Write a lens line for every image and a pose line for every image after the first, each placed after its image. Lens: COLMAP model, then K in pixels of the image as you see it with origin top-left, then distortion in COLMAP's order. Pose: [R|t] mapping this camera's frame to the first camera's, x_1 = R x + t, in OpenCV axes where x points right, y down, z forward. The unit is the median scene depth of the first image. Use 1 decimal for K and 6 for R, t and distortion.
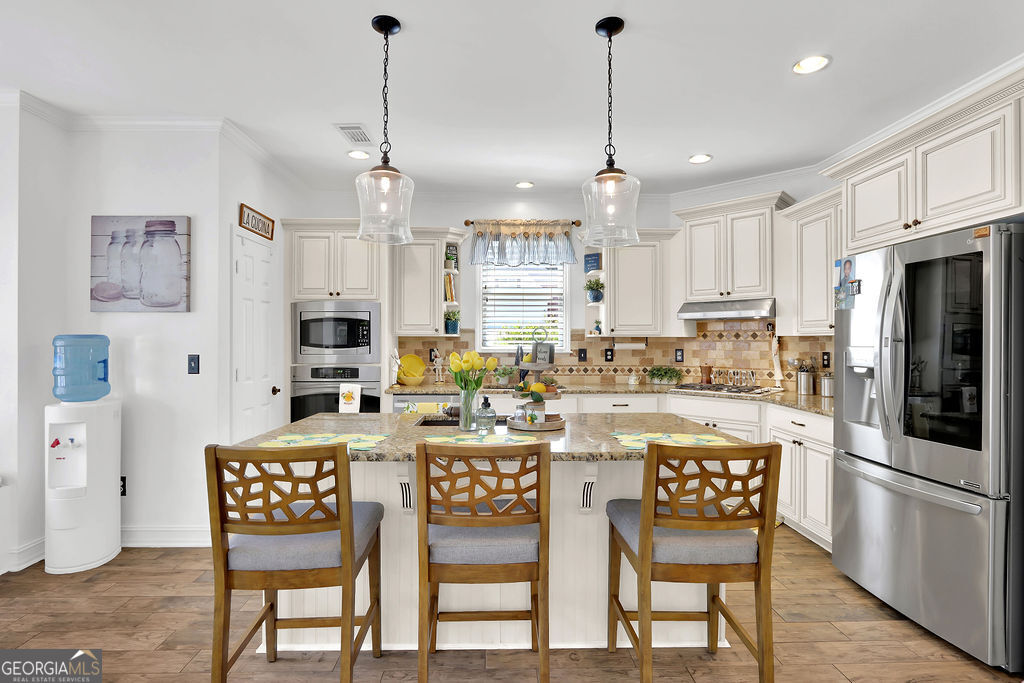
lens RADIAL K [[501.7, 0, 507.4], [0, 501.7, 336.7], [0, 0, 1]] dist [-0.021120, 0.002503]
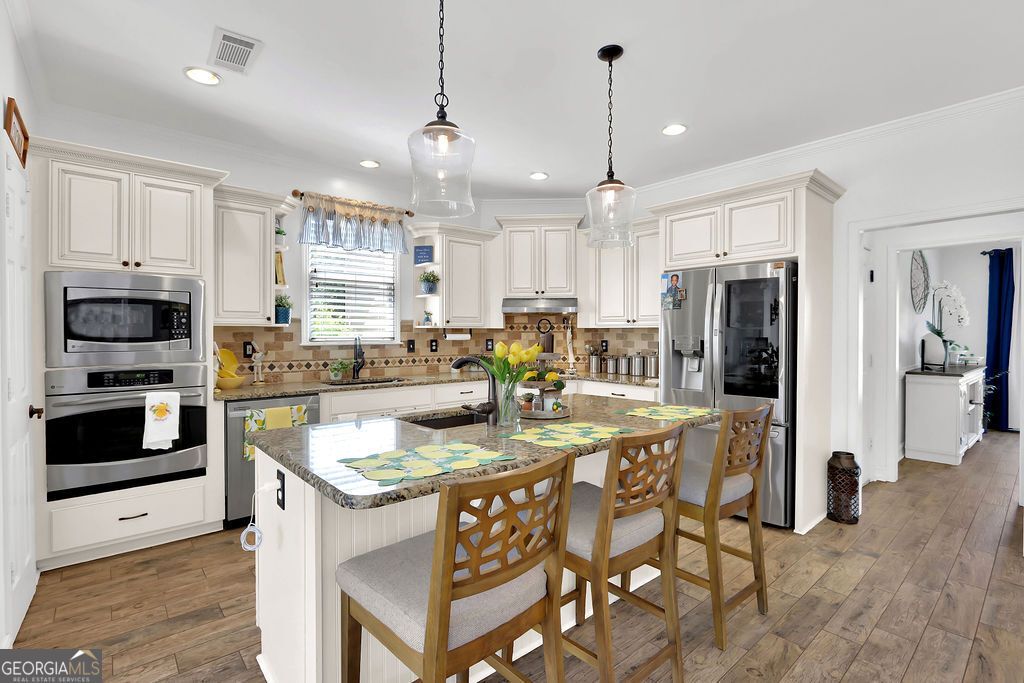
lens RADIAL K [[475.4, 0, 506.5], [0, 475.4, 335.5], [0, 0, 1]] dist [-0.014856, 0.000910]
pose [[0.777411, -0.004603, 0.628976, -0.343808], [-0.004824, 0.999900, 0.013281, 0.002307], [-0.628975, -0.013359, 0.777311, 0.162064]]
